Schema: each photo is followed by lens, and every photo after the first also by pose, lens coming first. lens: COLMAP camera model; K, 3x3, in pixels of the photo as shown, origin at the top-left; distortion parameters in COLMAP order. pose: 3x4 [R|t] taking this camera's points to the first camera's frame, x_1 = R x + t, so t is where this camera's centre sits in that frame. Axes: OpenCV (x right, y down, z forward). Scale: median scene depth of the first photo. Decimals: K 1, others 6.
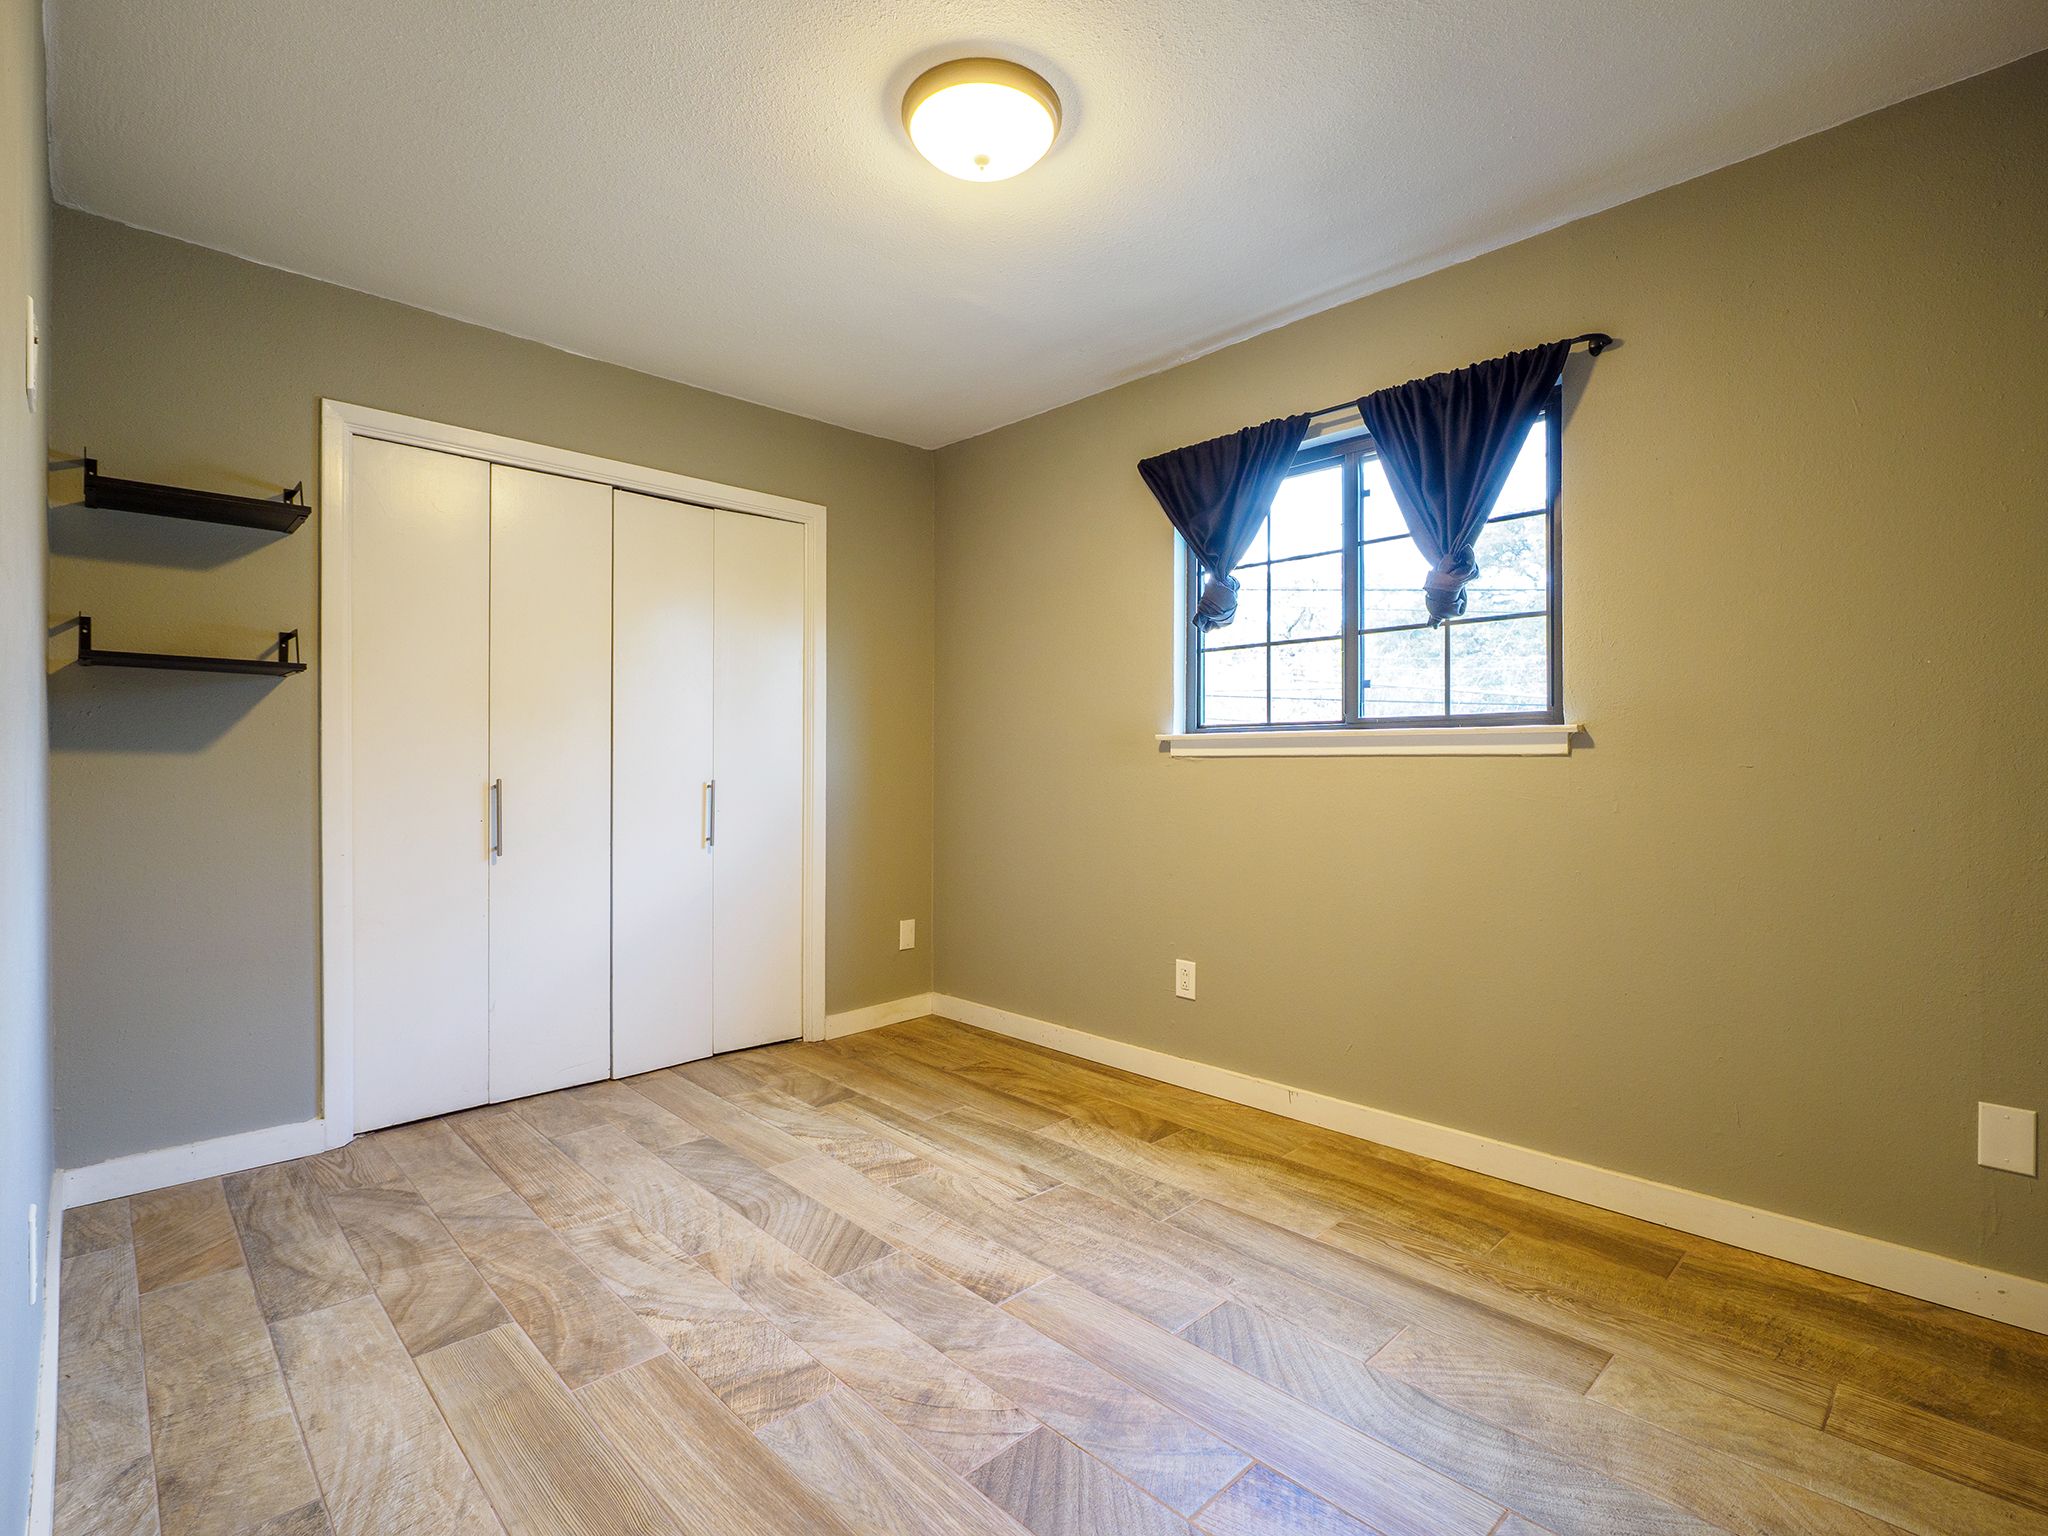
lens RADIAL K [[970.3, 0, 1012.0], [0, 970.3, 750.3], [0, 0, 1]] dist [-0.002562, -0.004731]
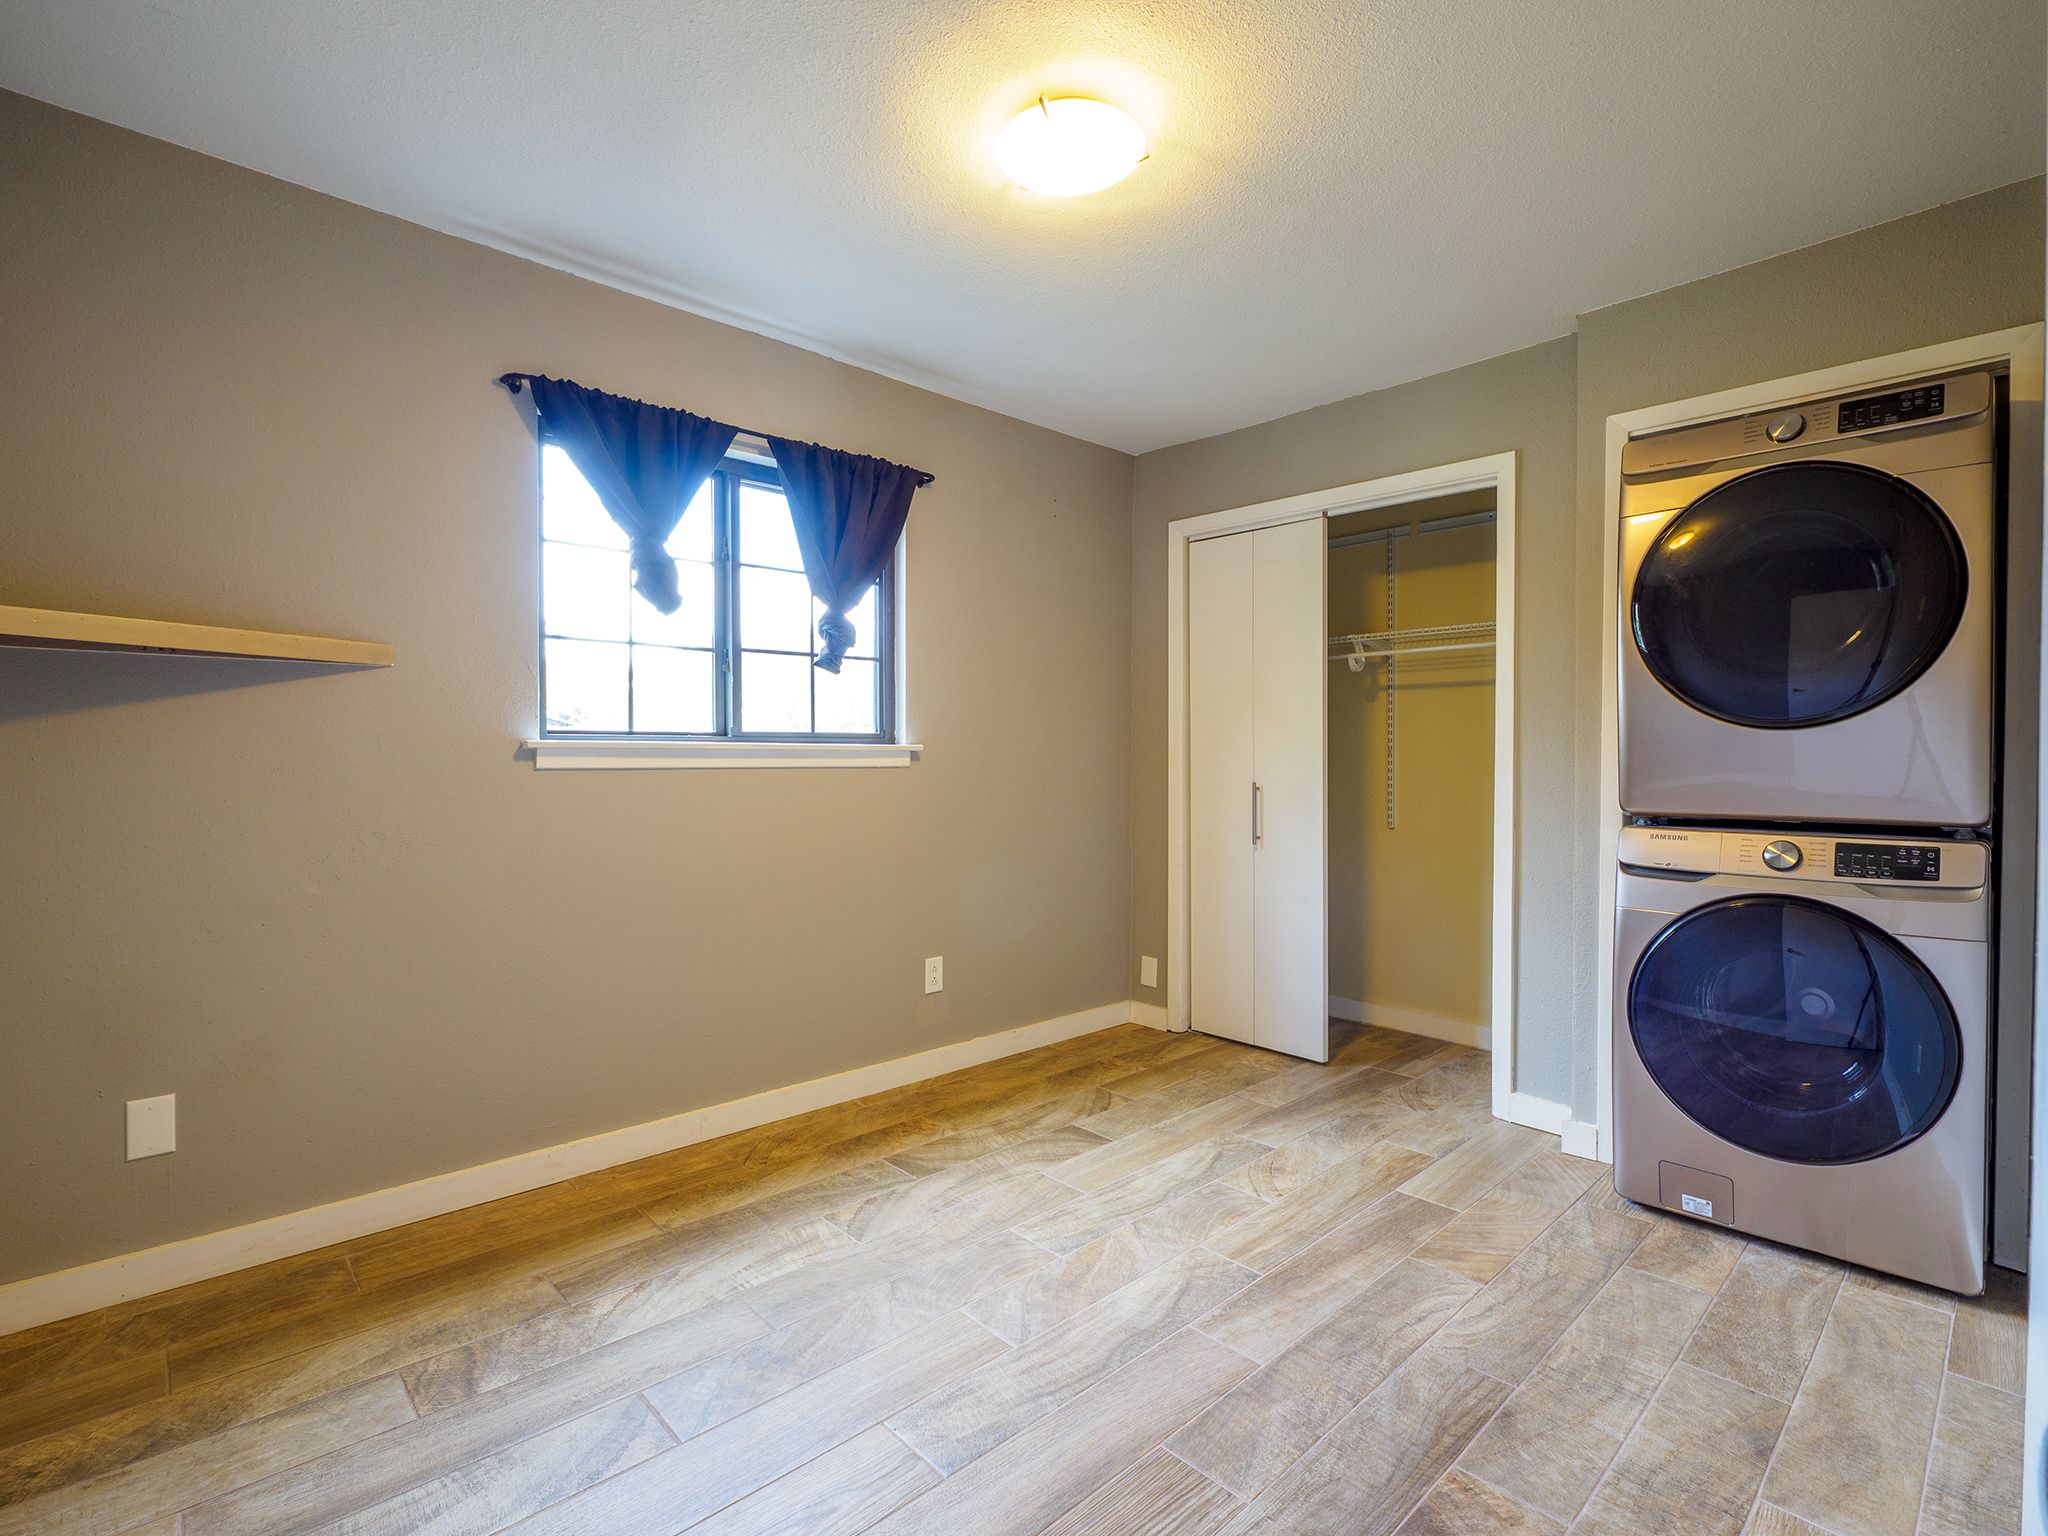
lens RADIAL K [[1024.3, 0, 1024.0], [0, 1024.3, 768.0], [0, 0, 1]] dist [-0.119863, 0.036406]
pose [[0.008216, 0.001584, 0.999965, -0.773370], [-0.002393, 0.999996, -0.001564, 0.007900], [-0.999963, -0.002380, 0.008220, 0.730207]]
